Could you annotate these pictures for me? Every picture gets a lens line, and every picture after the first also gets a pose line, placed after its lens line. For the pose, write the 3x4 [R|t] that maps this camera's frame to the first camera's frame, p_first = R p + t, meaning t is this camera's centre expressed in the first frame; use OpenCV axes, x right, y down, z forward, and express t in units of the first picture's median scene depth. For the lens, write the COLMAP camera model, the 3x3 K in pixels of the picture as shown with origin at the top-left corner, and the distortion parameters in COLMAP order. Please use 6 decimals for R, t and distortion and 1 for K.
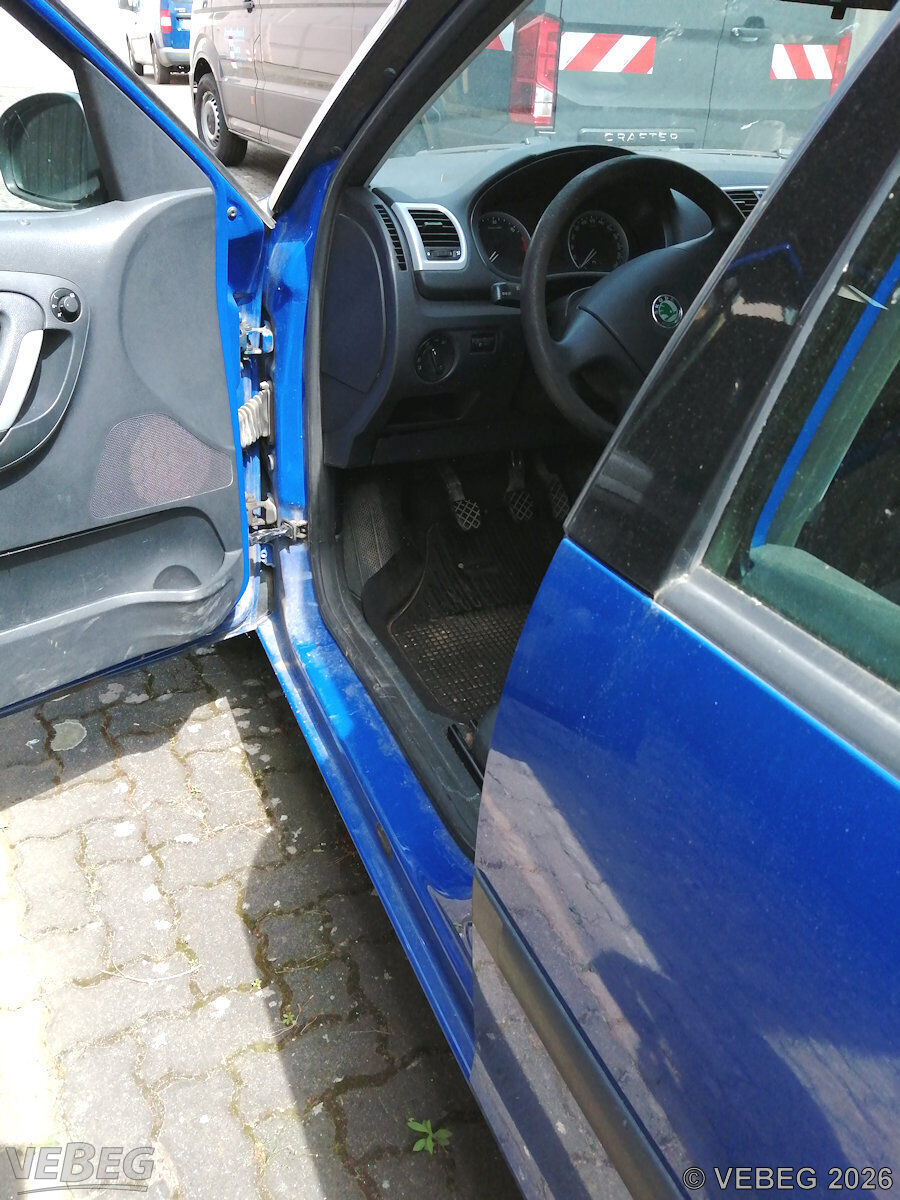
lens RADIAL K [[974.9, 0, 450.0], [0, 974.9, 600.0], [0, 0, 1]] dist [-0.006573, -0.102981]
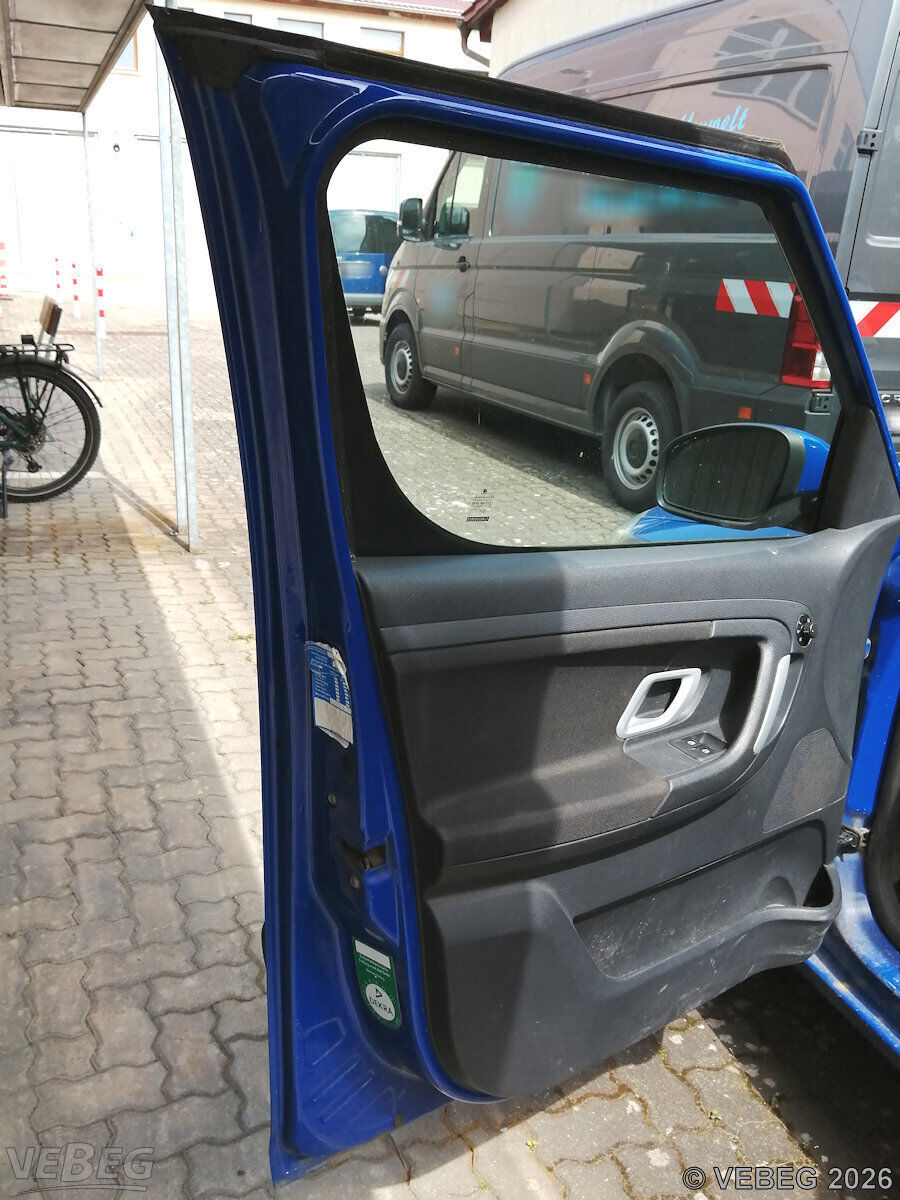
lens RADIAL K [[1036.0, 0, 450.0], [0, 1036.0, 600.0], [0, 0, 1]] dist [-0.001204, -0.102219]
pose [[0.986311, 0.033331, -0.161489, -0.346575], [-0.070576, 0.970450, -0.230751, -0.032891], [0.149026, 0.238990, 0.959518, -0.068127]]
